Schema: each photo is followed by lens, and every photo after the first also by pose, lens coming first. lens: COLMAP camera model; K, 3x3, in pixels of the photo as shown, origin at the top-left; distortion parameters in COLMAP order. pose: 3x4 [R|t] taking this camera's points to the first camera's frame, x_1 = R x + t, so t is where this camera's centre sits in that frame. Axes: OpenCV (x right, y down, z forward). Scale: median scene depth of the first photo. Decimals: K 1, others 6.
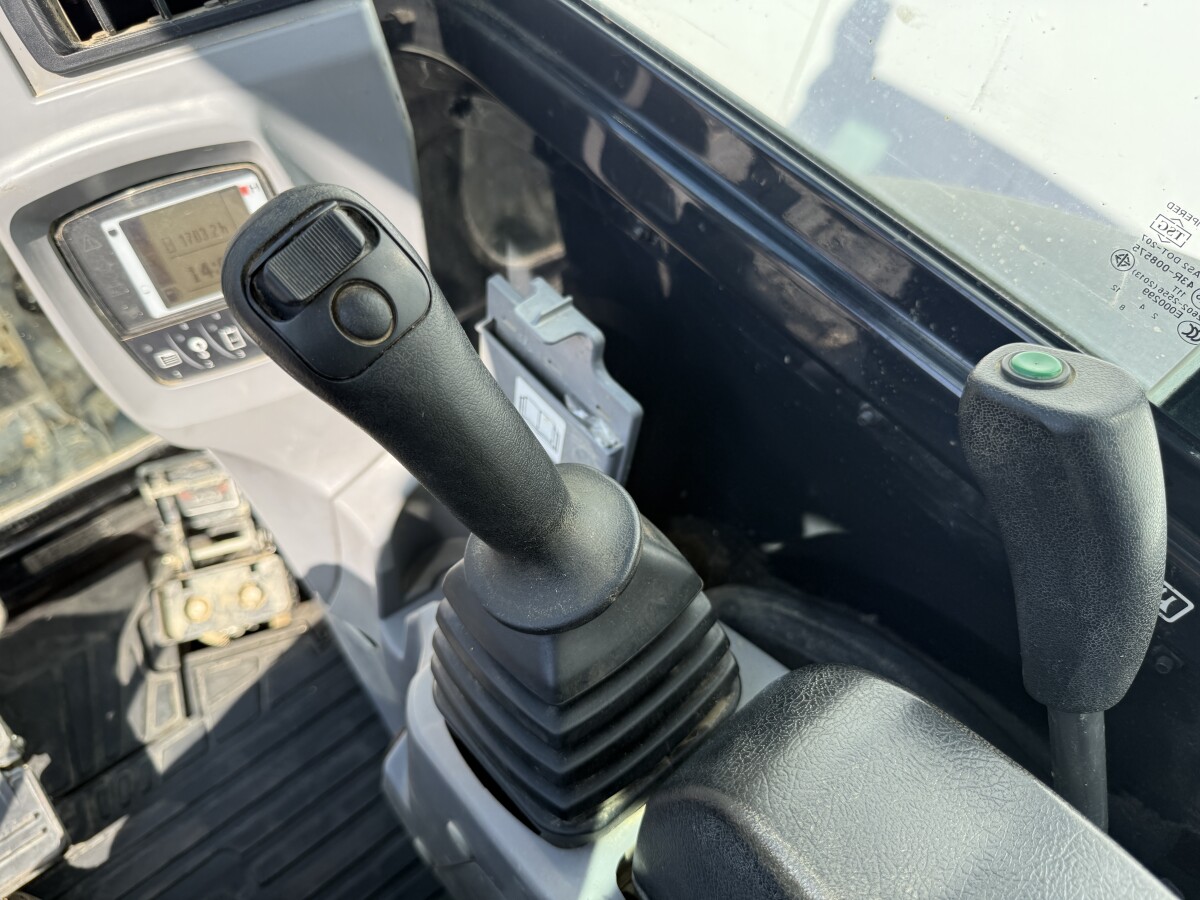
lens RADIAL K [[926.3, 0, 600.0], [0, 926.3, 450.0], [0, 0, 1]] dist [-0.010946, -0.005028]
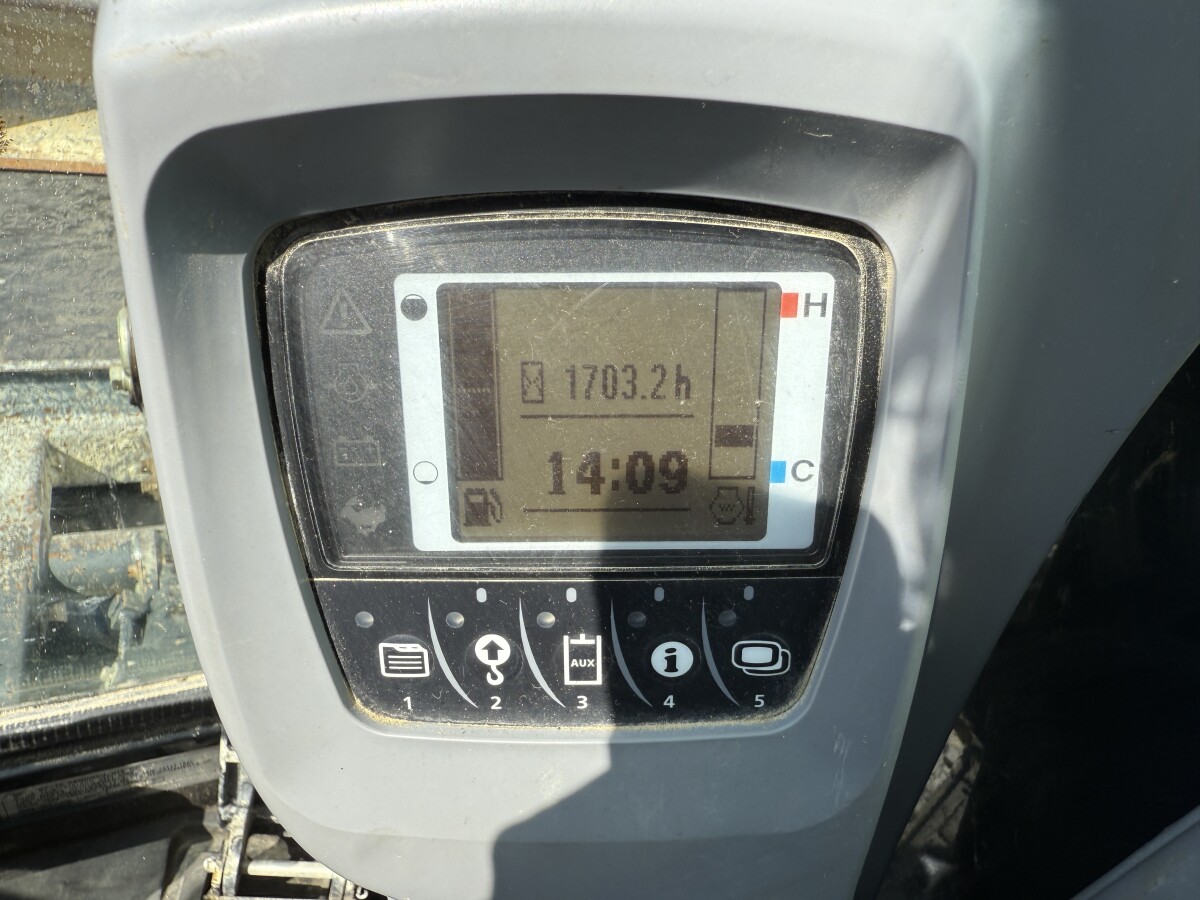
lens RADIAL K [[831.0, 0, 600.0], [0, 831.0, 450.0], [0, 0, 1]] dist [0.008531, 0.004548]
pose [[0.949875, 0.285122, -0.128233, -0.380196], [-0.309901, 0.912814, -0.265953, -0.113366], [0.041224, 0.292362, 0.955419, 0.669952]]
